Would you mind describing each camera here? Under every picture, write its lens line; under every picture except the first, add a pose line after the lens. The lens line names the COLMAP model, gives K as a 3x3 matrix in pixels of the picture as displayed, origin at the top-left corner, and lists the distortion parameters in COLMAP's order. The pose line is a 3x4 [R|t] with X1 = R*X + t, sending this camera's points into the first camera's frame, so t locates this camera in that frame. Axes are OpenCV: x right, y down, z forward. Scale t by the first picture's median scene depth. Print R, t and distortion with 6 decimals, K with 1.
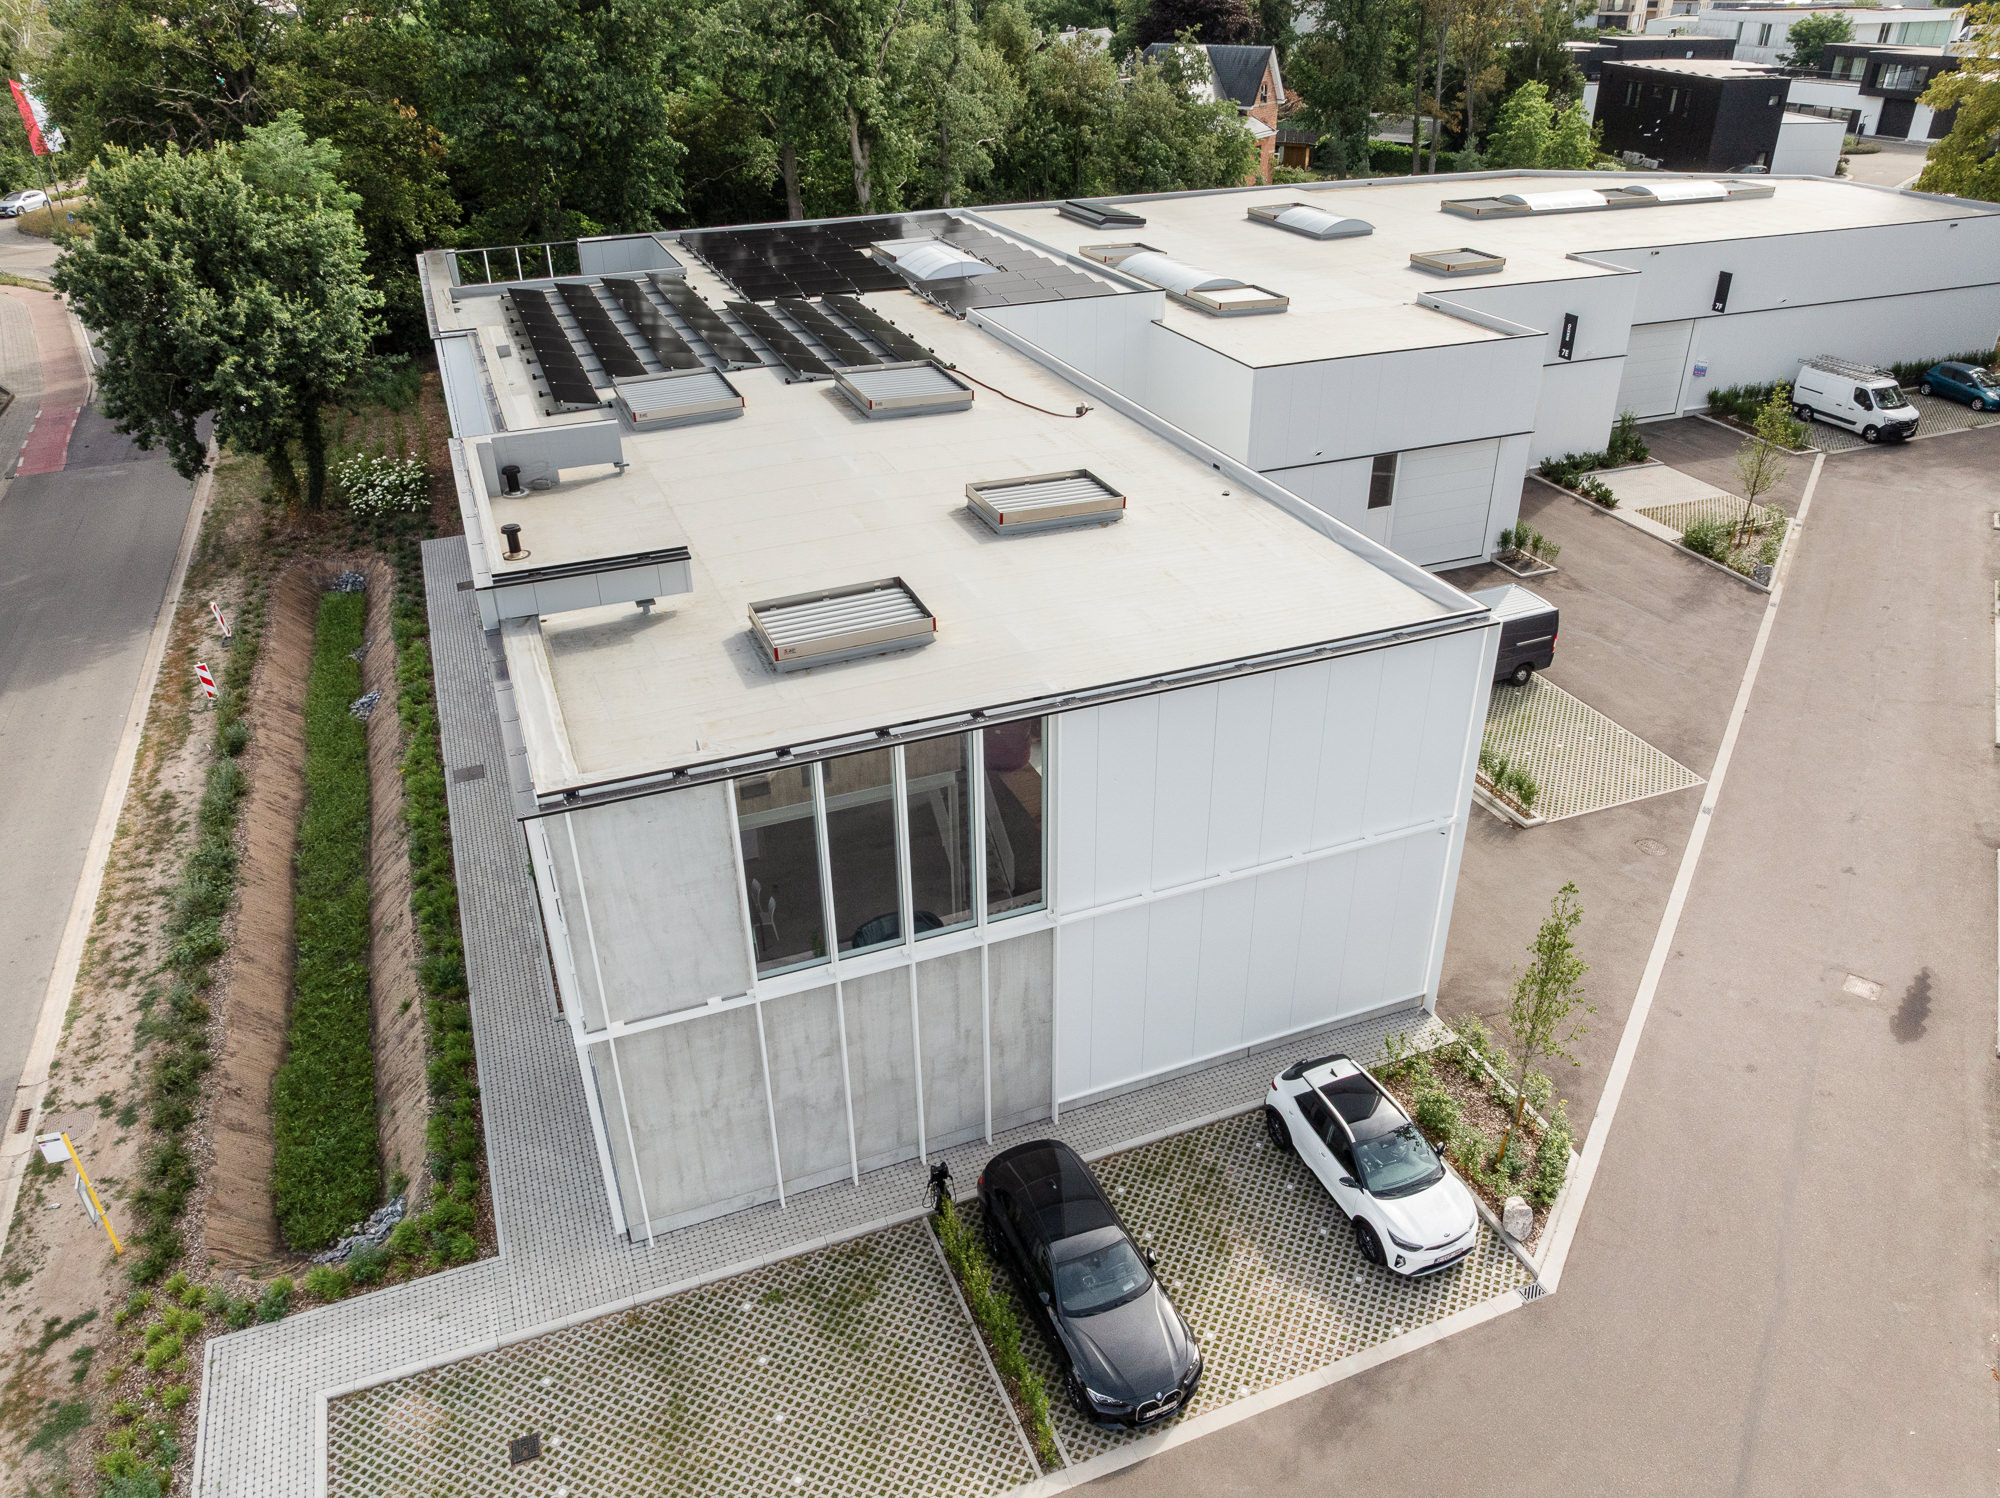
lens RADIAL K [[1414.5, 0, 1007.3], [0, 1414.5, 741.2], [0, 0, 1]] dist [-0.057040, 0.033464]
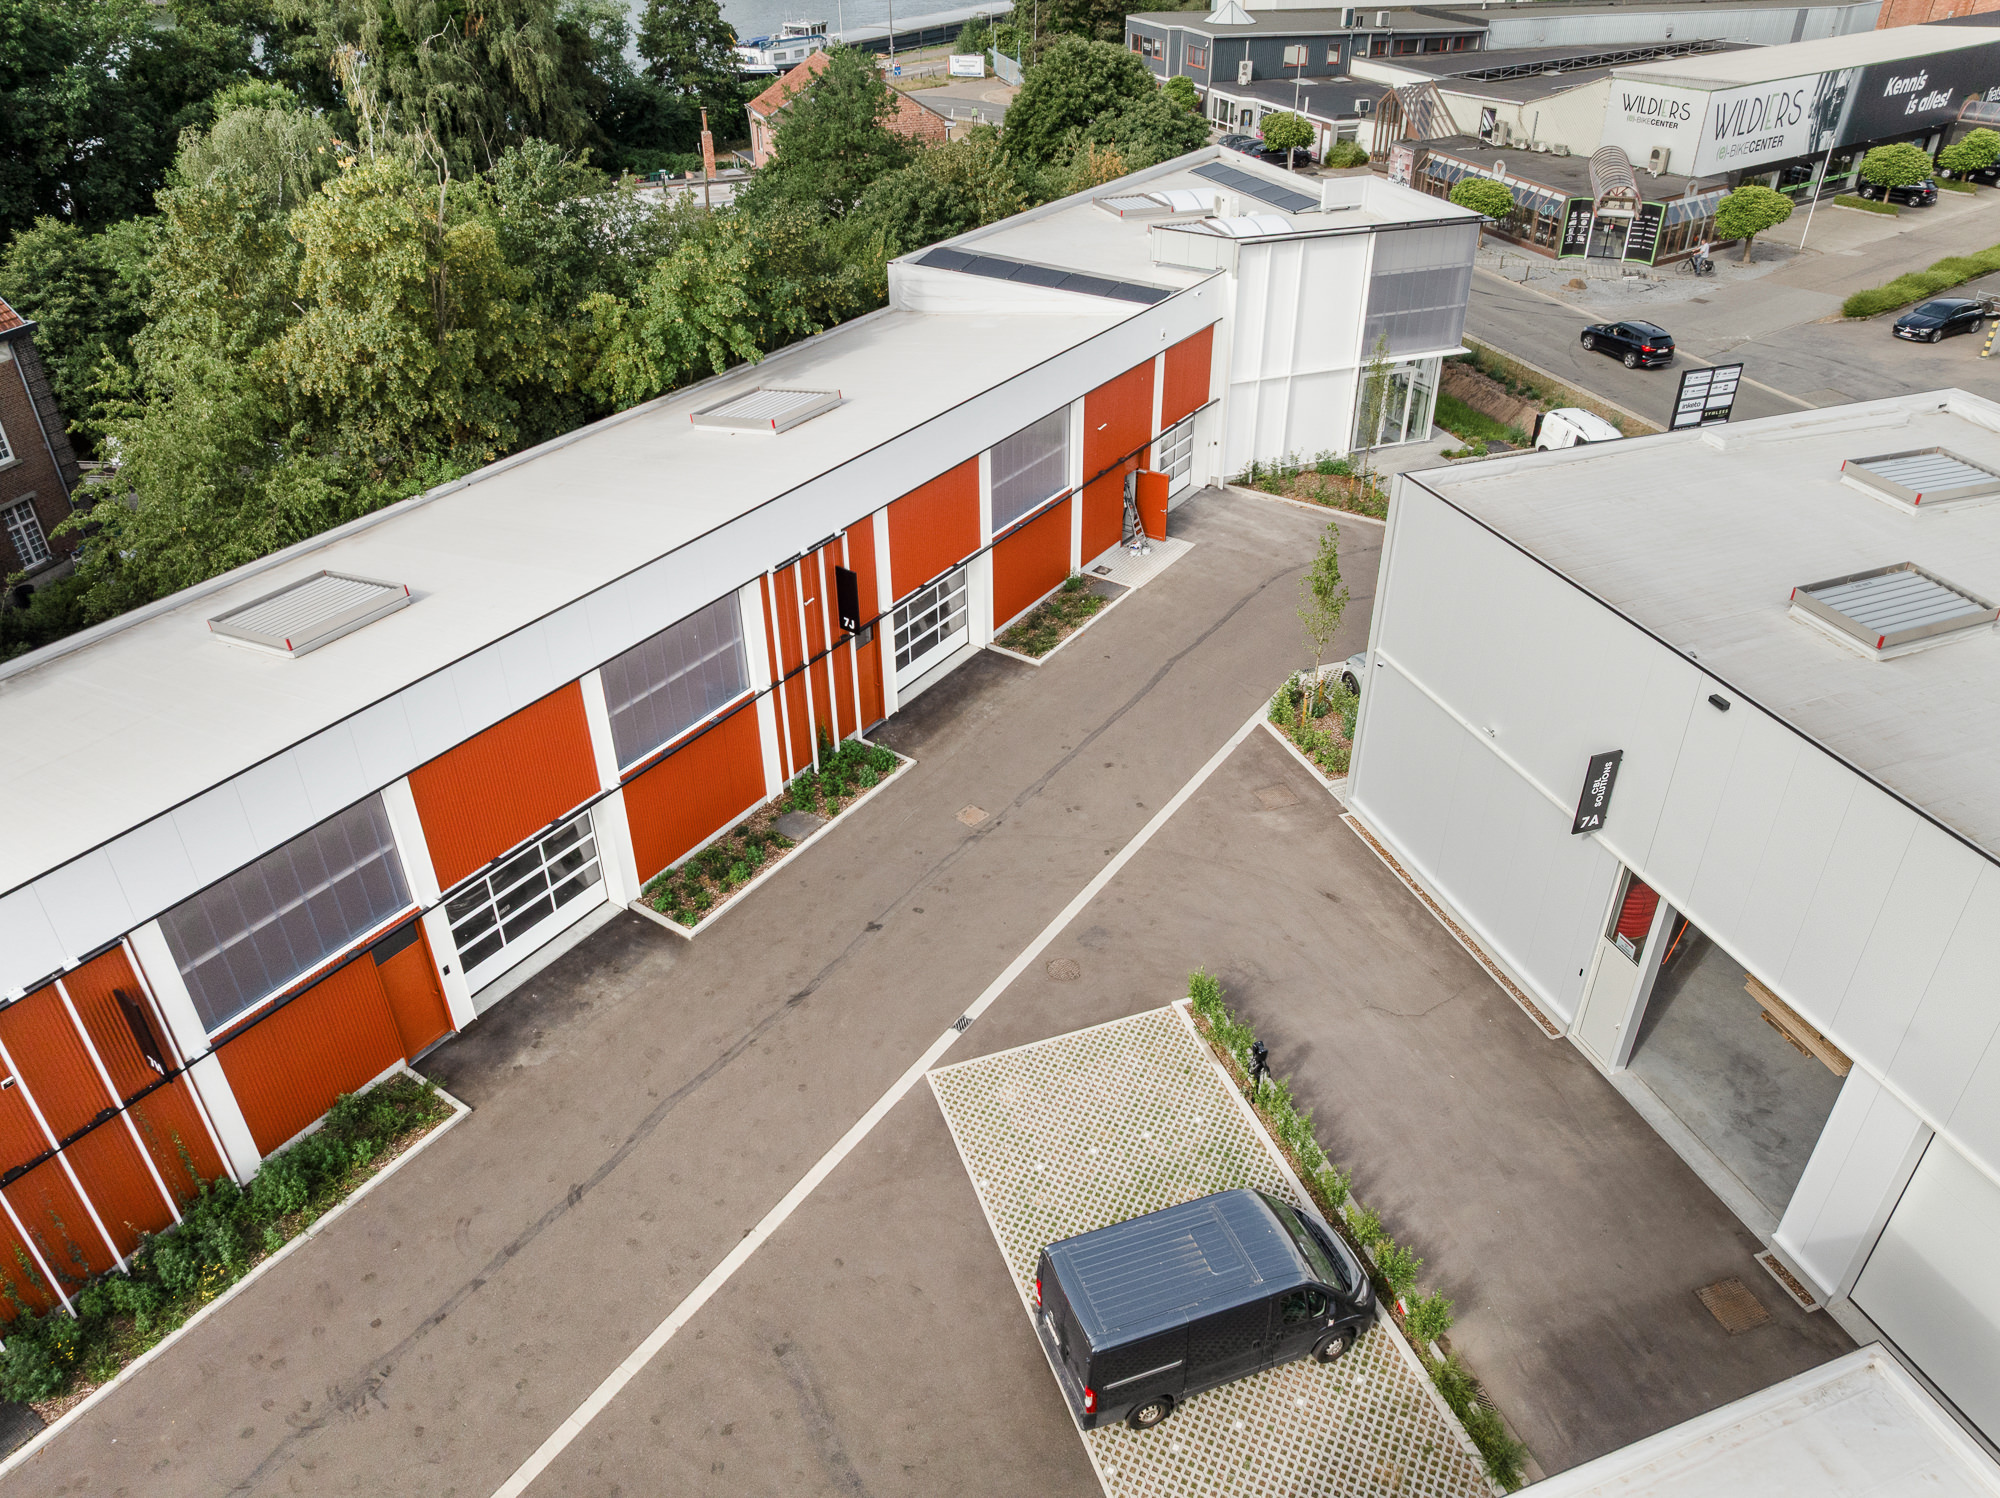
lens RADIAL K [[1414.5, 0, 1007.3], [0, 1414.5, 741.2], [0, 0, 1]] dist [-0.057040, 0.033464]
pose [[-0.999236, -0.009284, 0.037963, 0.329477], [0.029427, 0.460495, 0.887174, -0.559540], [-0.025718, 0.887614, -0.459870, 0.912789]]
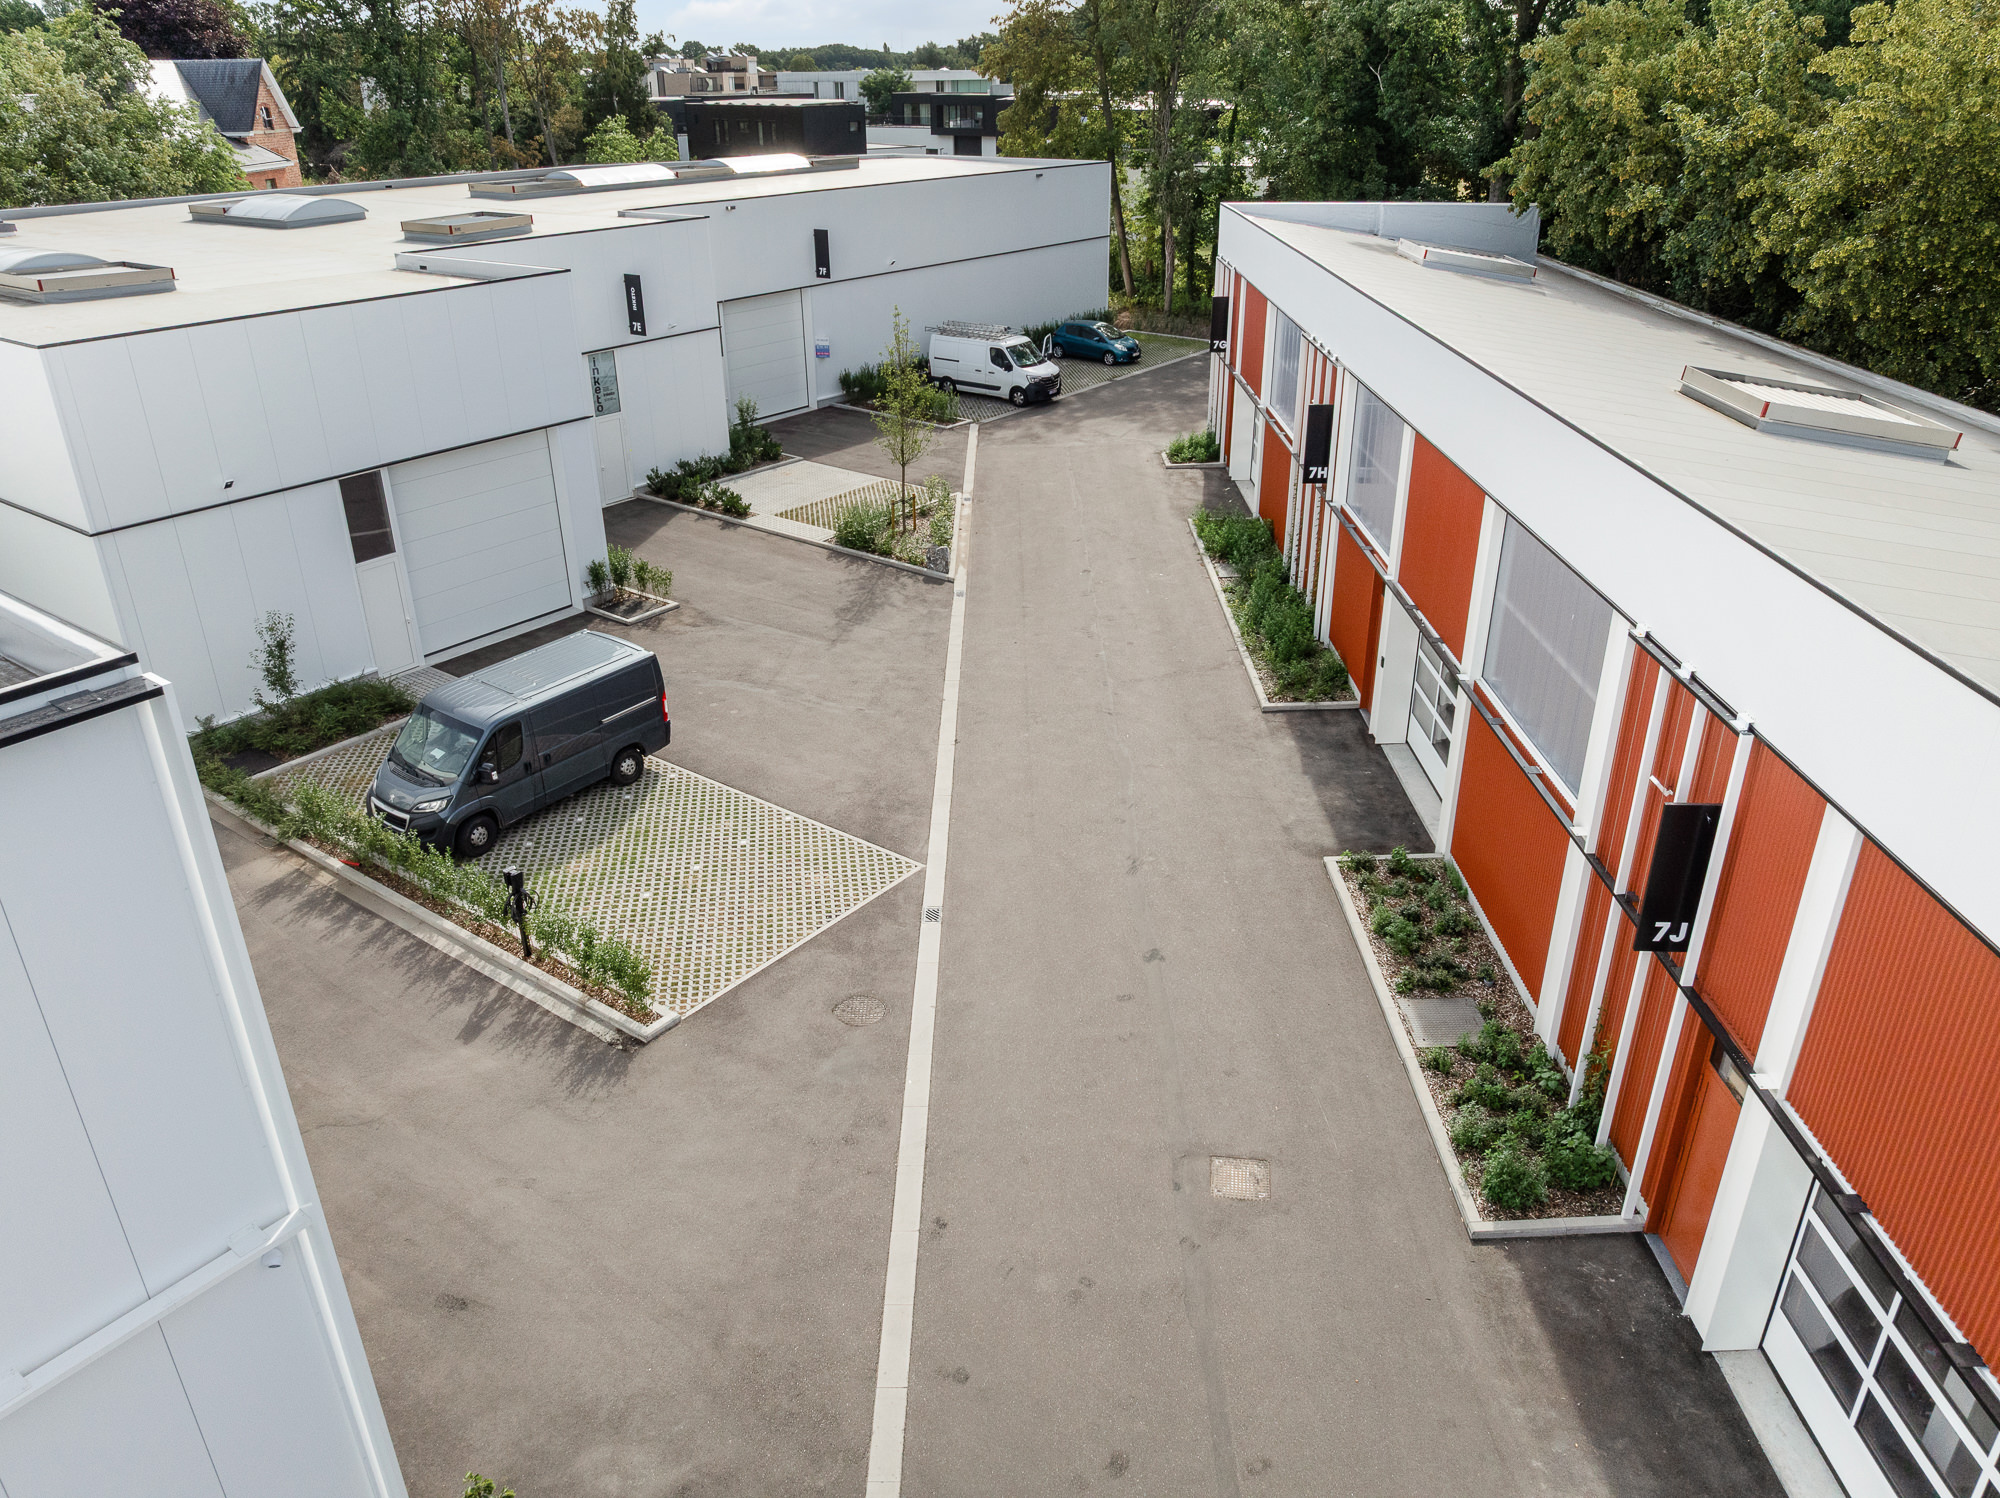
lens RADIAL K [[1411.2, 0, 1007.6], [0, 1411.2, 742.2], [0, 0, 1]] dist [-0.036940, -0.000476]
pose [[0.851123, -0.223446, 0.475038, 0.184374], [0.256158, 0.966625, -0.004281, -0.009791], [-0.458228, 0.125328, 0.879955, 0.314857]]
